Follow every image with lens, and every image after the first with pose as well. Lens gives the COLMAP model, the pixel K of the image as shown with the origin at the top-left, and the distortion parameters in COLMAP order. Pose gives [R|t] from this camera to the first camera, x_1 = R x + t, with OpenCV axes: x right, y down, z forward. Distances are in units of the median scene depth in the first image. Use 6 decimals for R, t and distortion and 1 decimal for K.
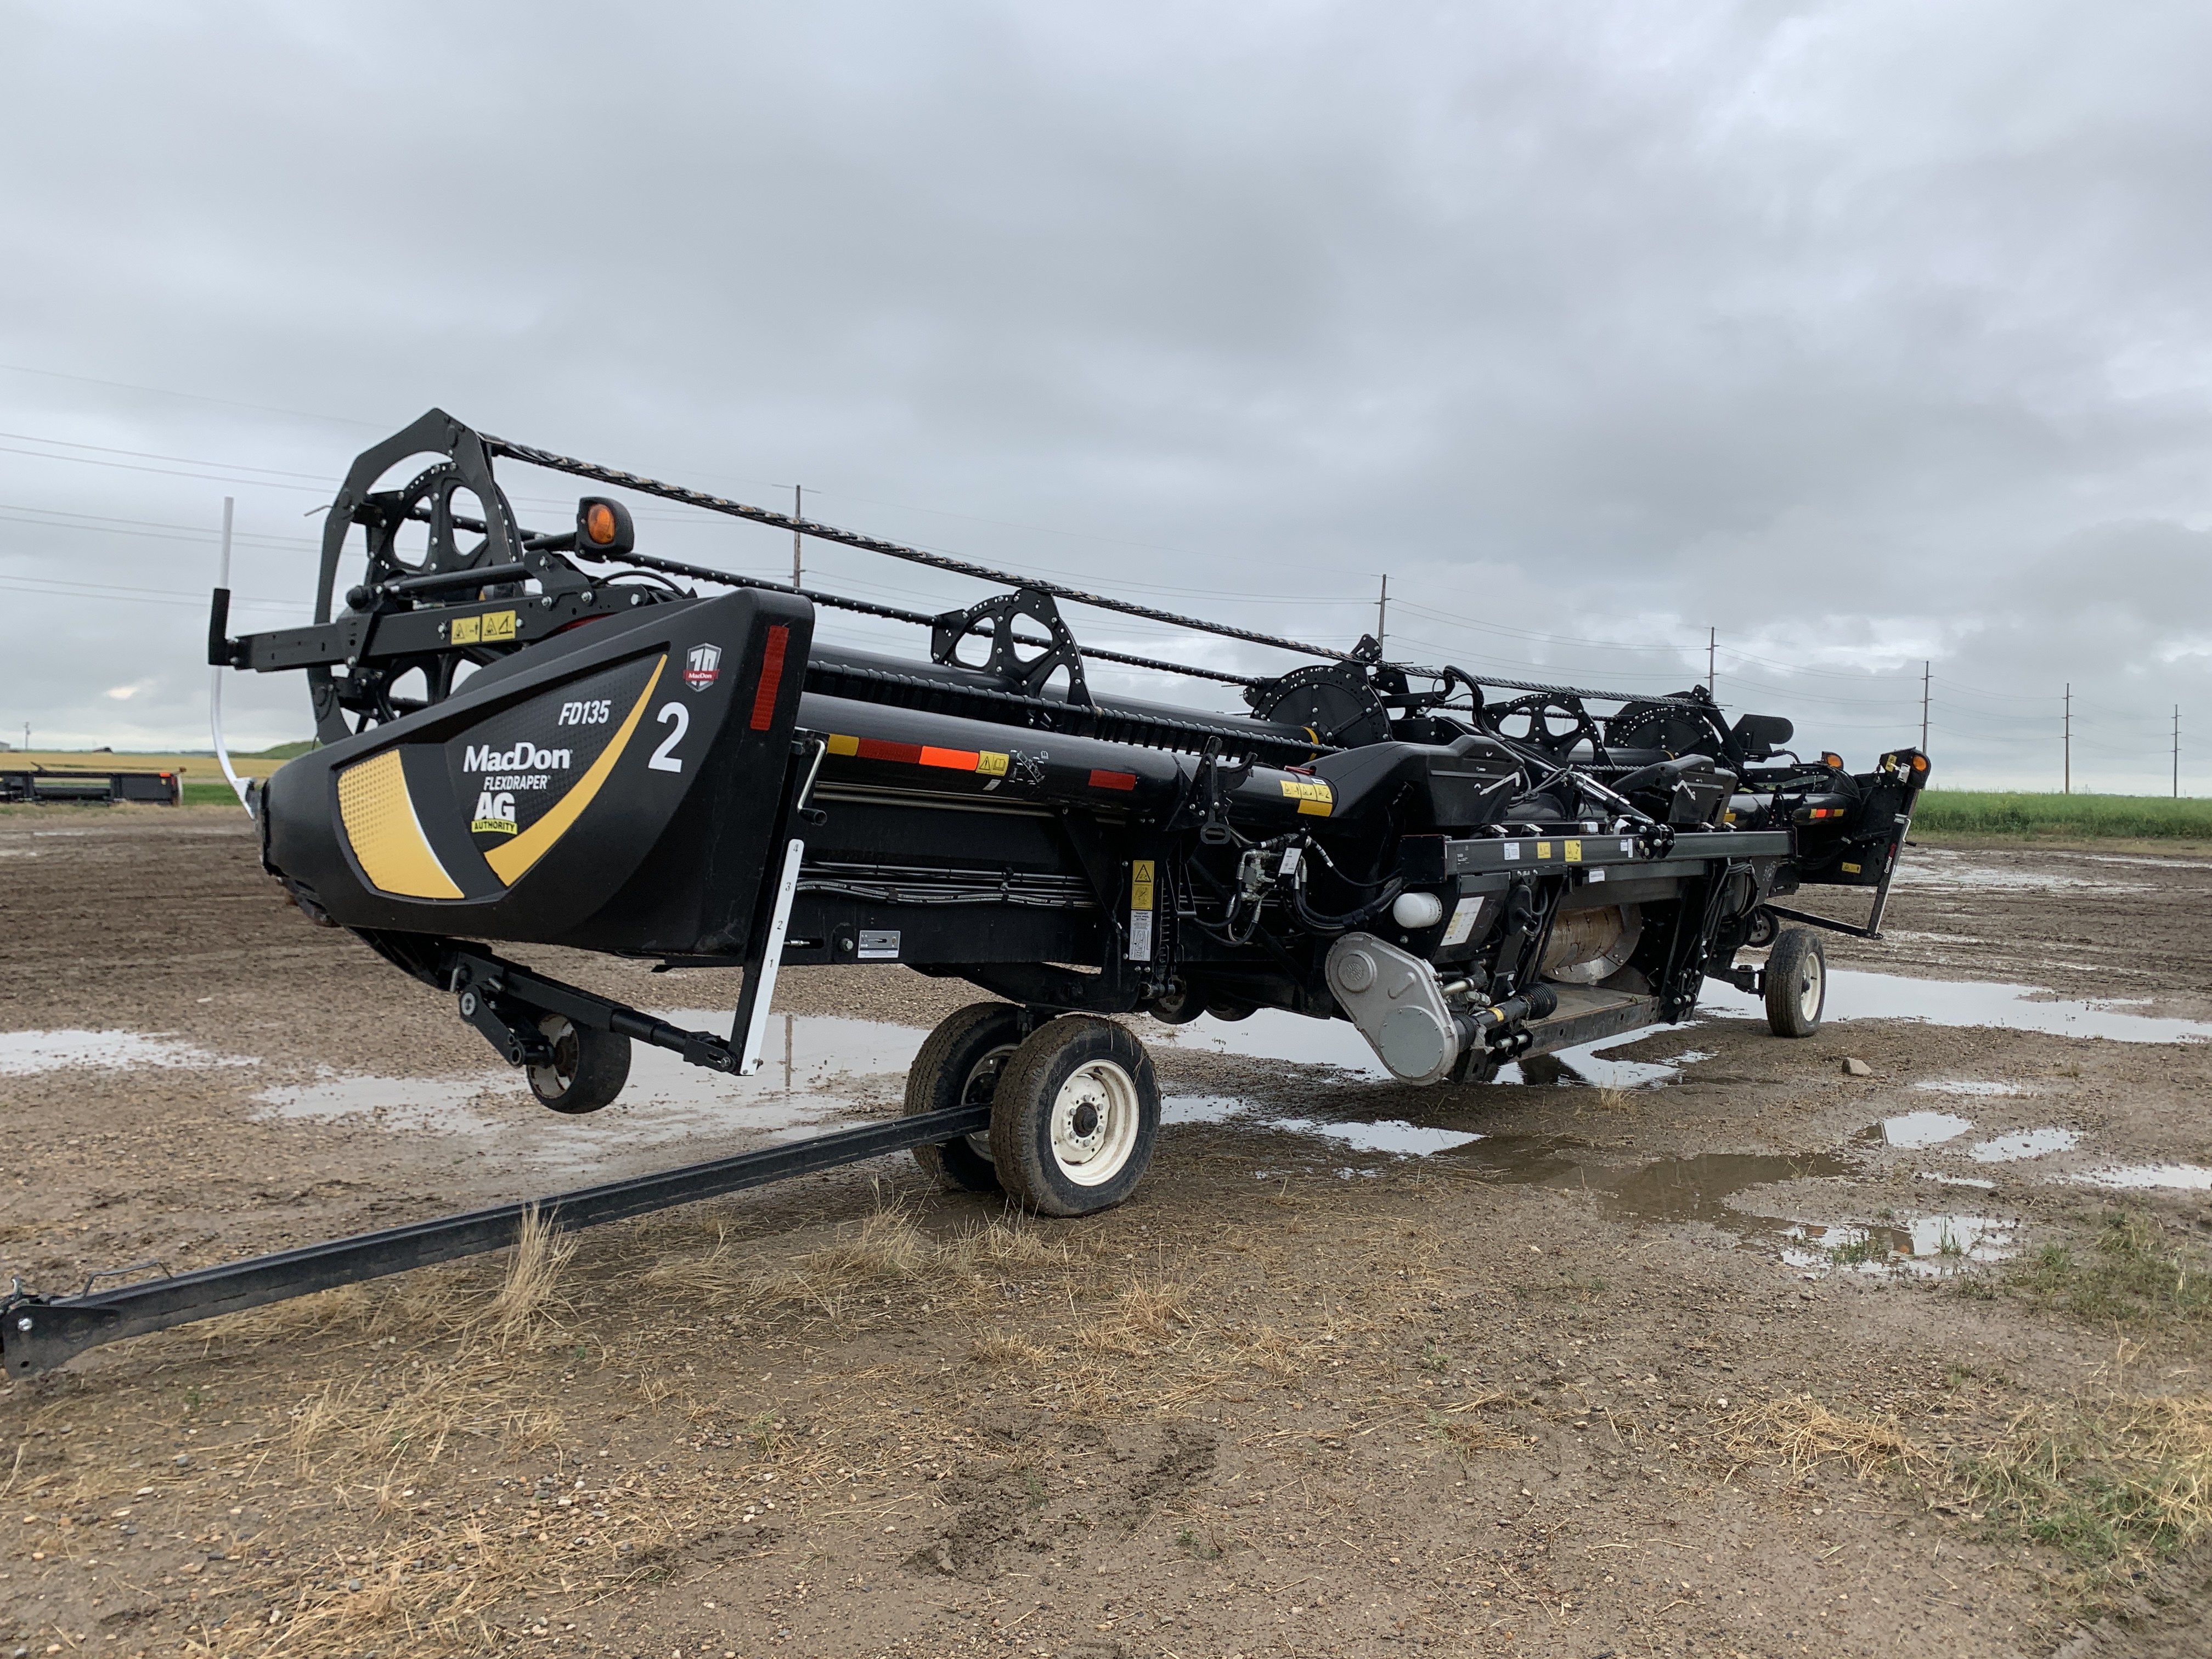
lens RADIAL K [[1665.8, 0, 1106.0], [0, 1665.8, 829.5], [0, 0, 1]] dist [0.127953, -0.193076]
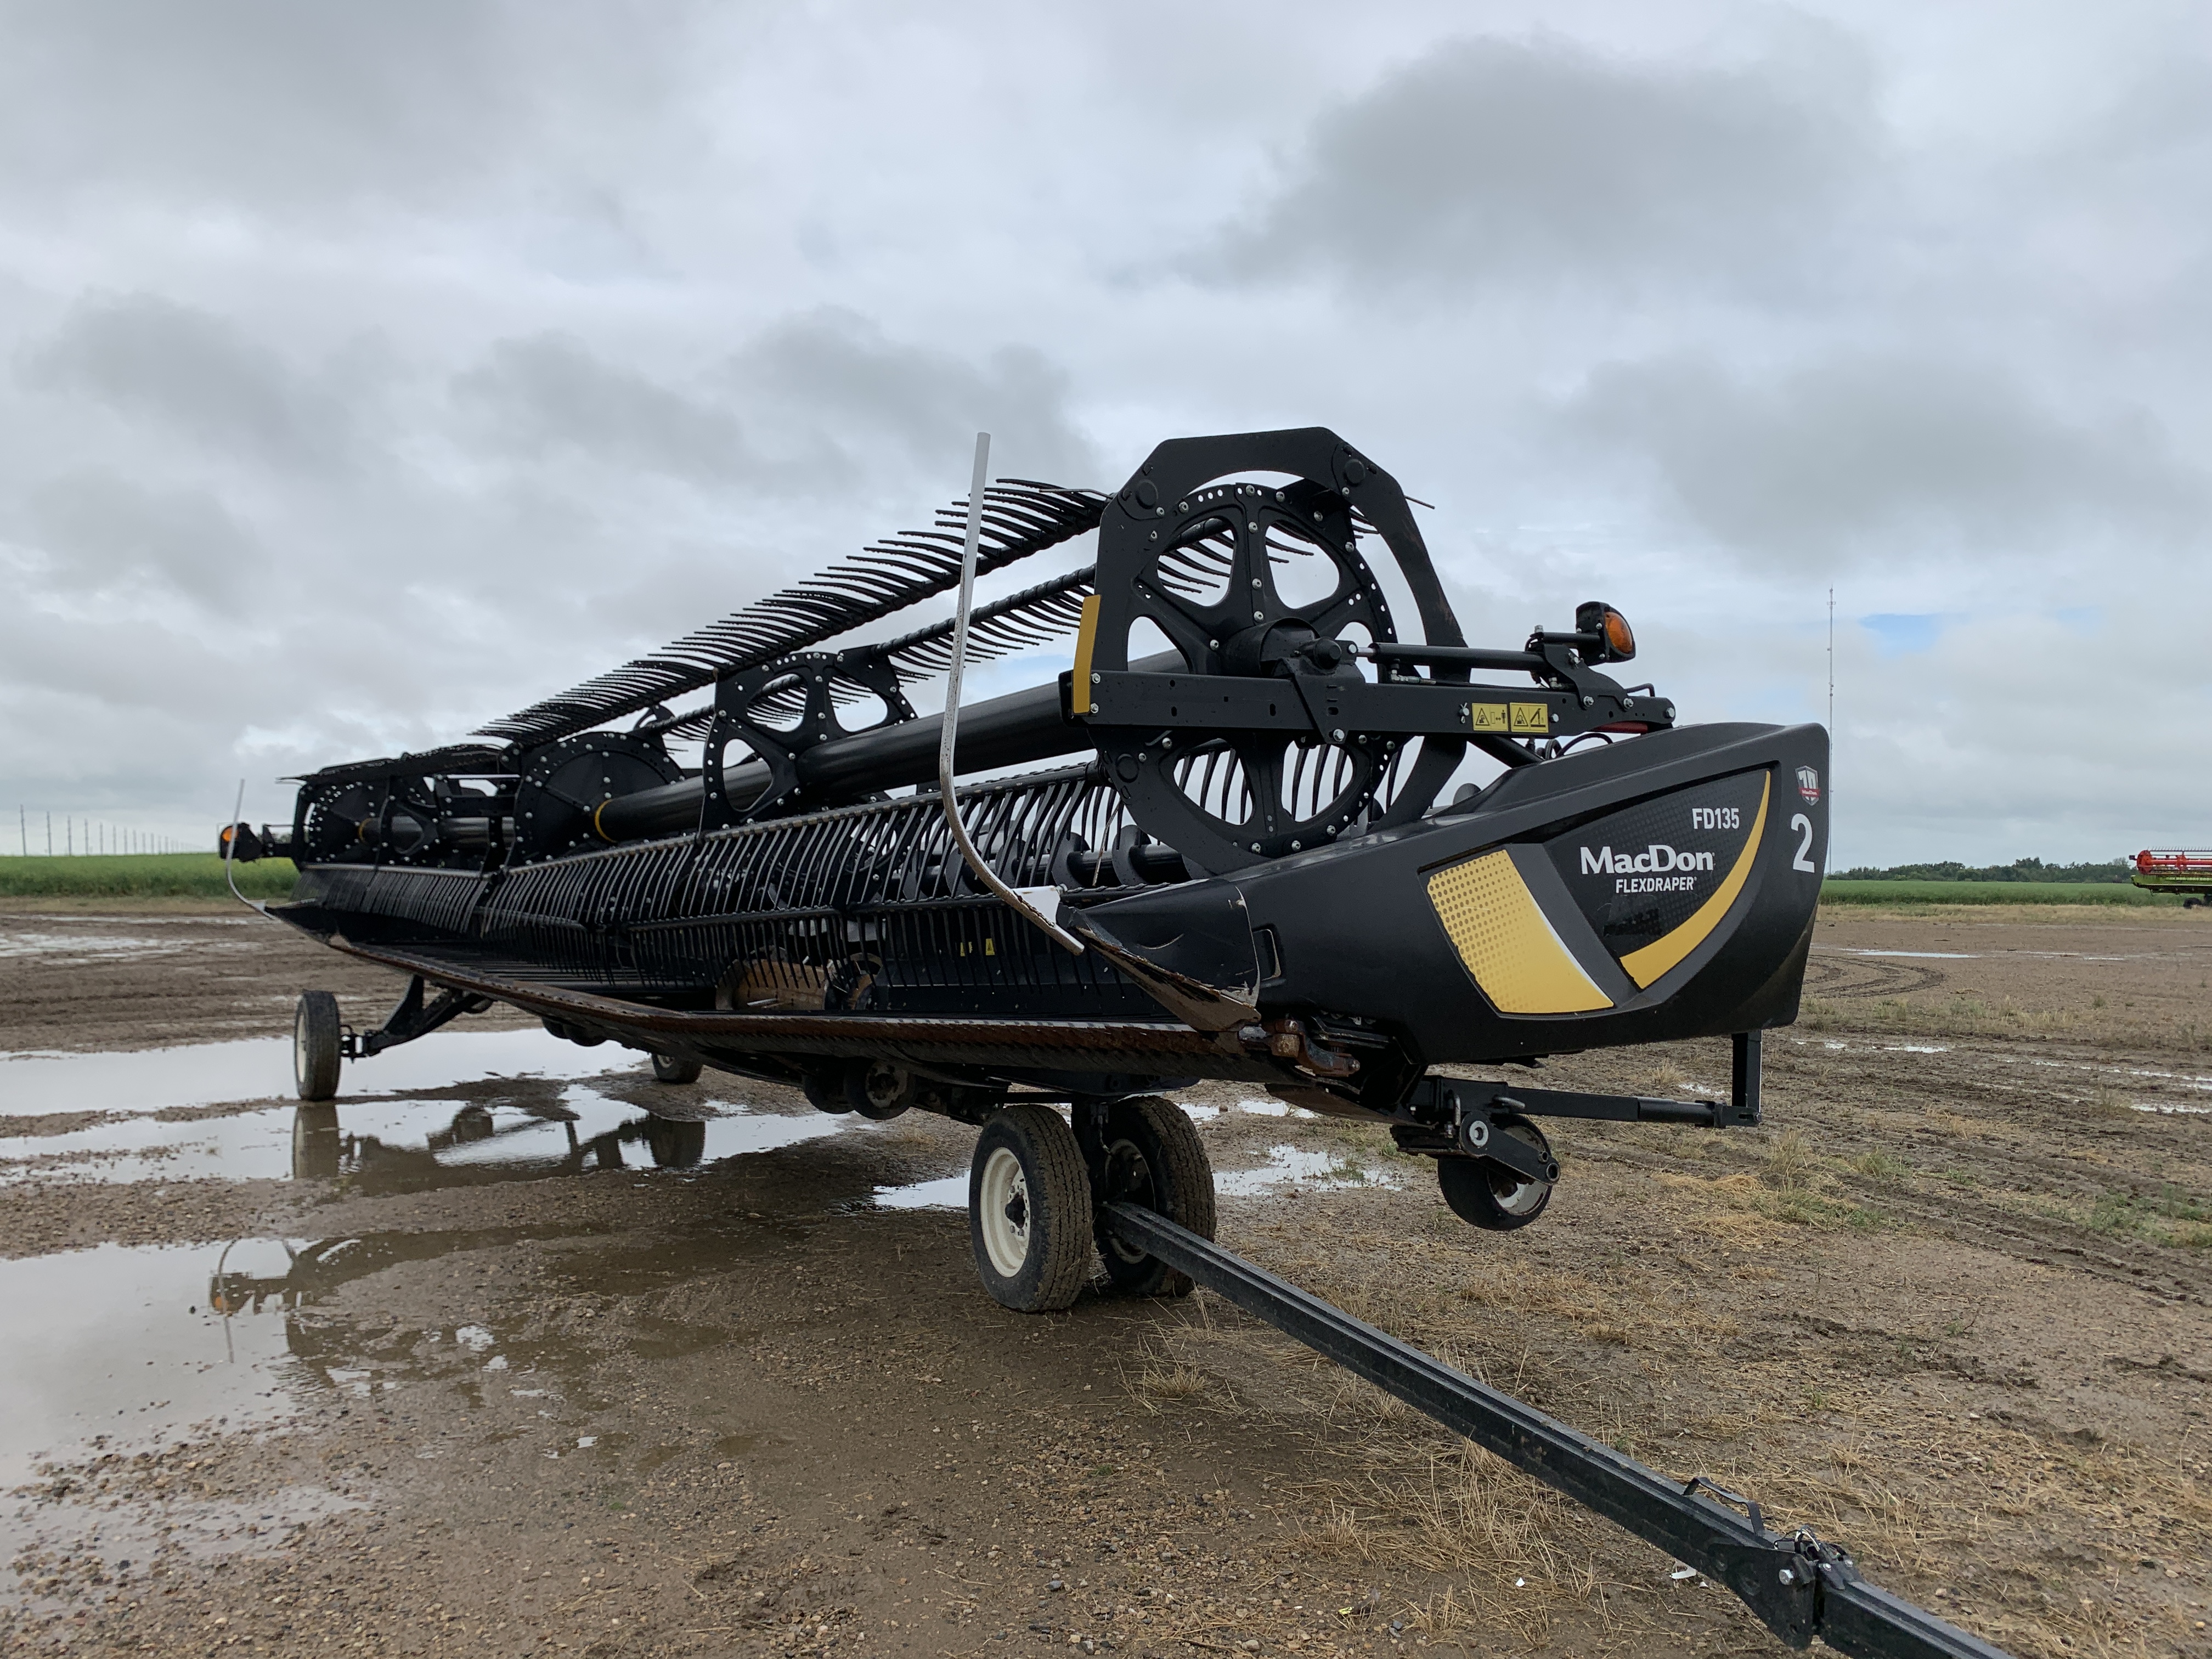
lens RADIAL K [[1646.3, 0, 1054.5], [0, 1646.3, 885.5], [0, 0, 1]] dist [0.172606, -0.185029]
pose [[0.316627, -0.025150, 0.948217, -1.412055], [0.023961, 0.999542, 0.018511, -0.054376], [-0.948247, 0.016859, 0.317084, 1.022483]]
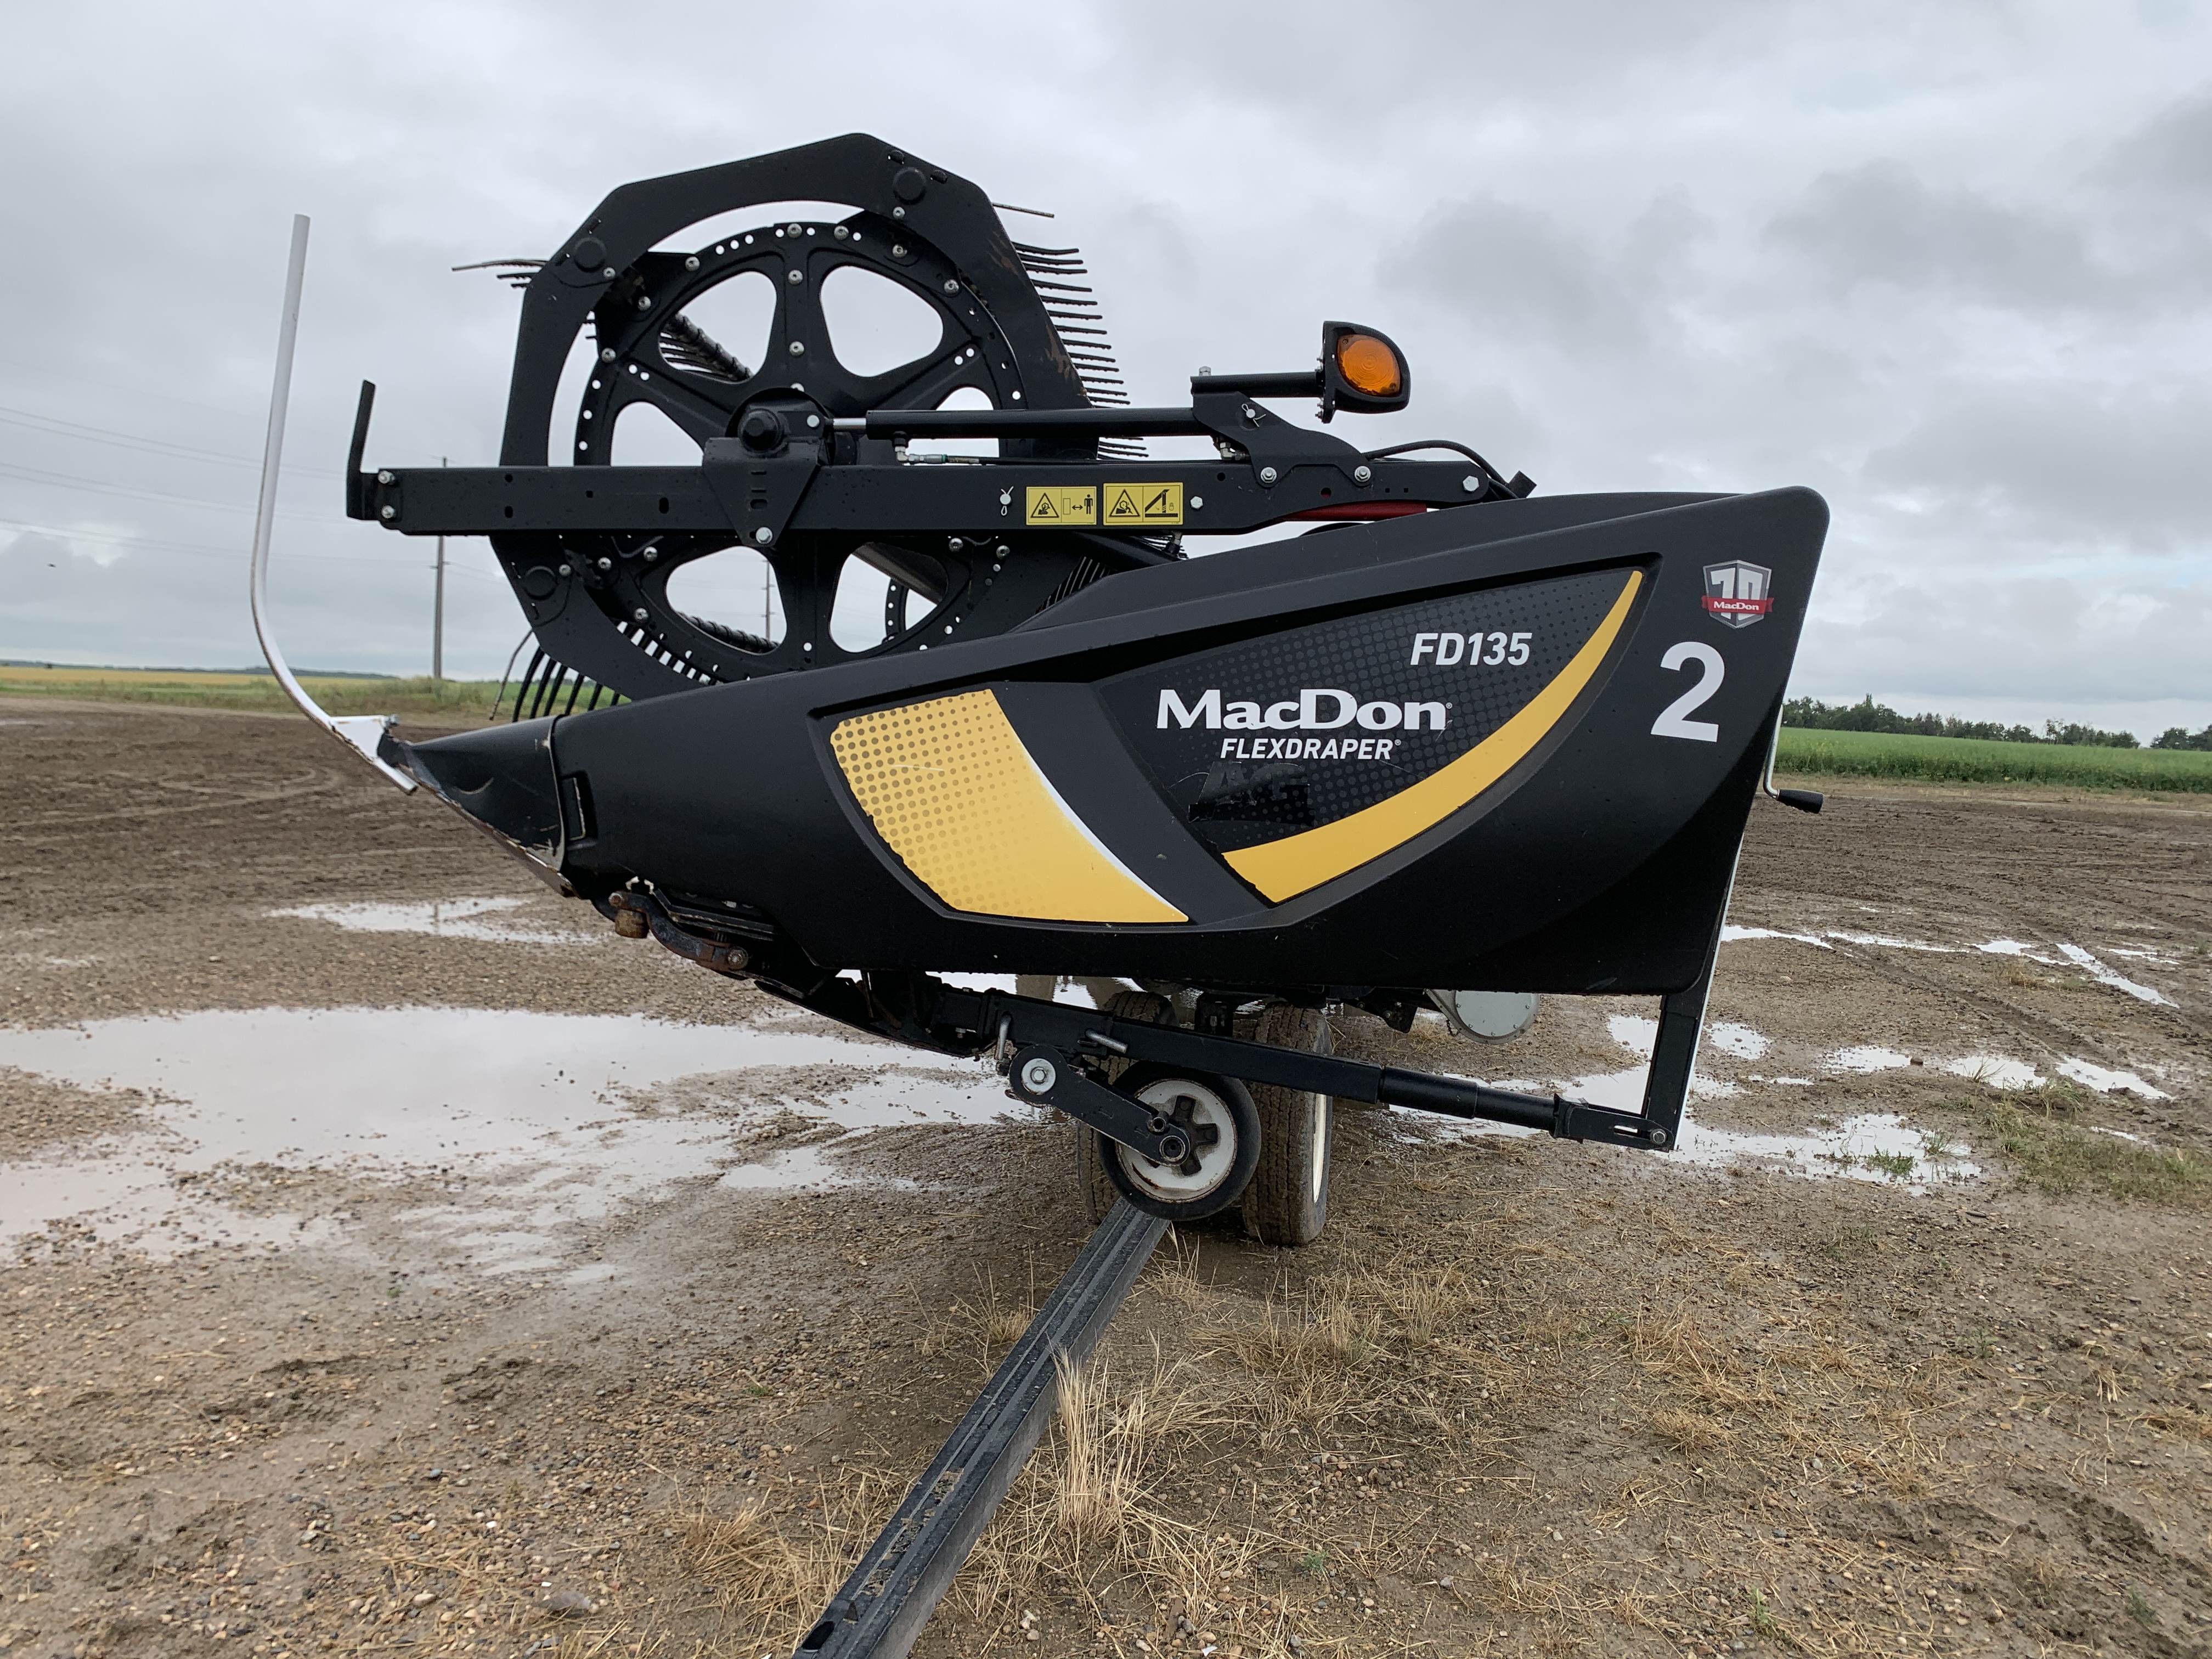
lens RADIAL K [[1665.8, 0, 1106.0], [0, 1665.8, 829.5], [0, 0, 1]] dist [0.127953, -0.193076]
pose [[0.852450, -0.027432, 0.522088, -0.762766], [-0.004043, 0.998247, 0.059052, -0.034538], [-0.522793, -0.052449, 0.850845, 0.478453]]
